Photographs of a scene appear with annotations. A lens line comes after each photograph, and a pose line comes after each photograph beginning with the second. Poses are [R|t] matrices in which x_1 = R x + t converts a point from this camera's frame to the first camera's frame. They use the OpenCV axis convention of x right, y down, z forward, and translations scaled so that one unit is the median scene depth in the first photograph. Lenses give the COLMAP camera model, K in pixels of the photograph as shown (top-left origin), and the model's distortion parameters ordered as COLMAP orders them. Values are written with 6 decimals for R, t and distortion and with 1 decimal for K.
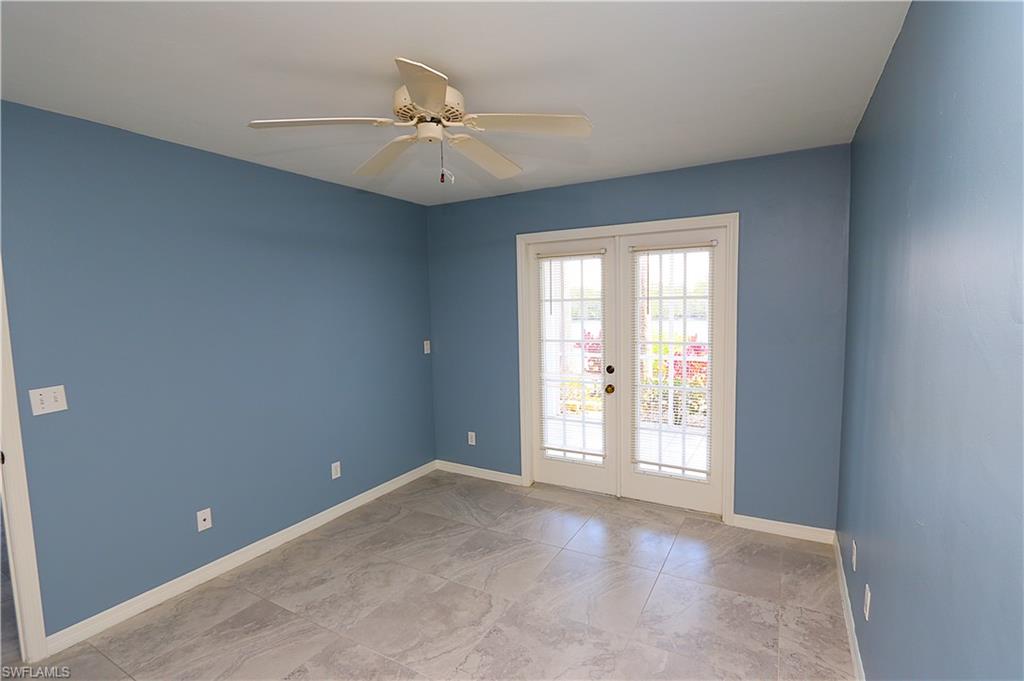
lens RADIAL K [[470.2, 0, 522.1], [0, 470.2, 334.7], [0, 0, 1]] dist [-0.022986, 0.003590]
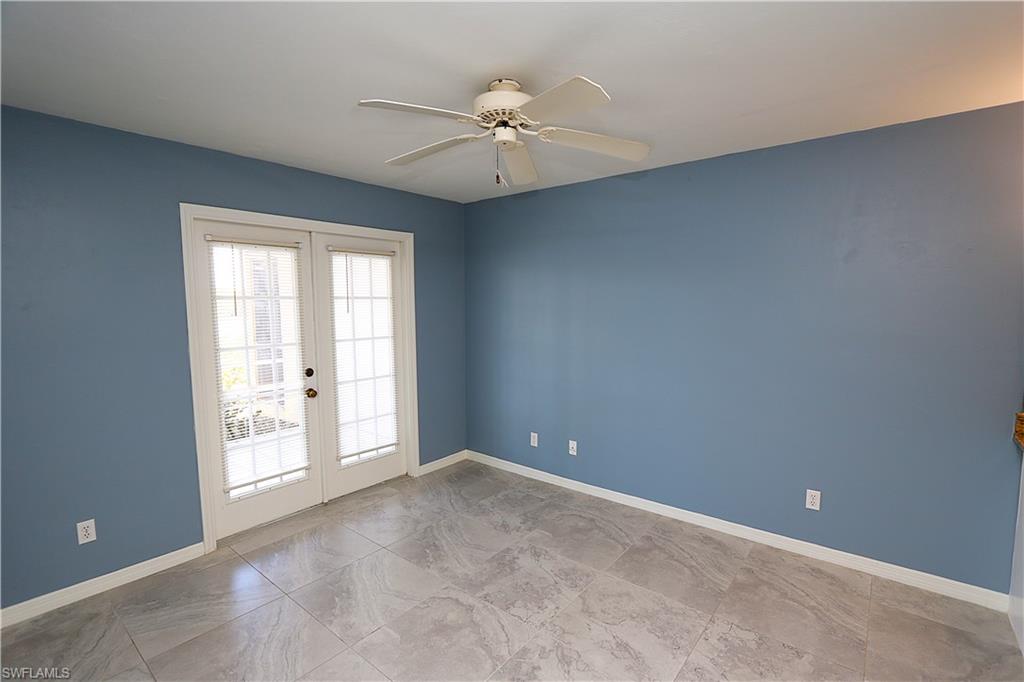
lens RADIAL K [[470.2, 0, 520.0], [0, 470.2, 332.0], [0, 0, 1]] dist [-0.022986, 0.003590]
pose [[0.170162, -0.045287, 0.984375, -0.735527], [0.069218, 0.997025, 0.033904, -0.010271], [-0.982982, 0.062367, 0.172791, 0.467576]]
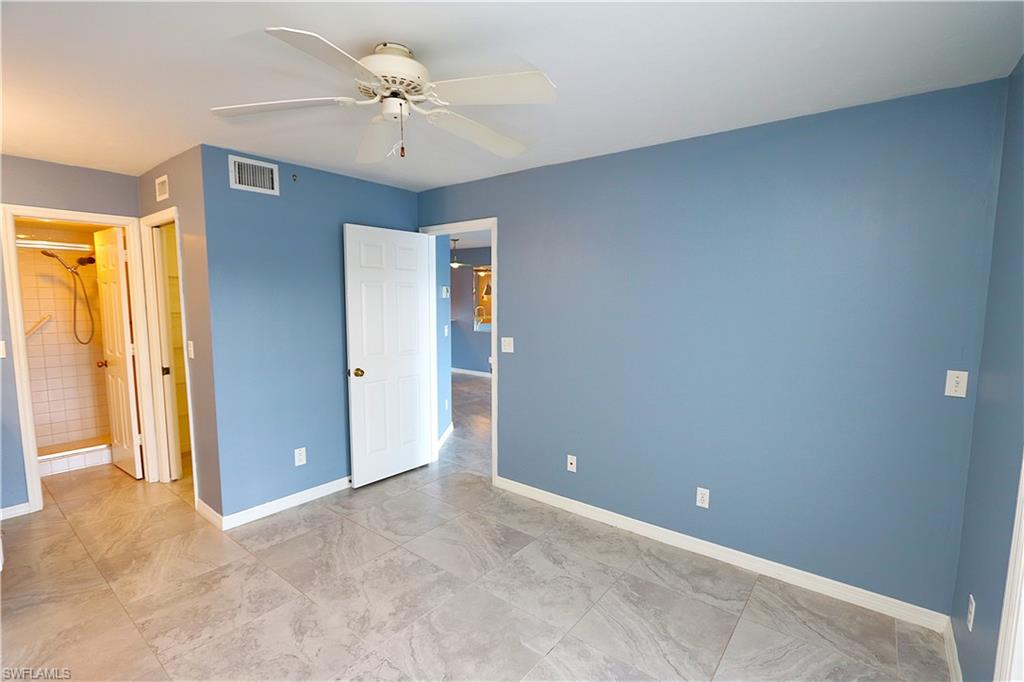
lens RADIAL K [[470.2, 0, 527.4], [0, 470.2, 339.4], [0, 0, 1]] dist [-0.022986, 0.003590]
pose [[-0.139329, 0.111601, -0.983937, 0.432463], [-0.072805, 0.989785, 0.122573, -0.061483], [0.987566, 0.088713, -0.129781, 0.825252]]
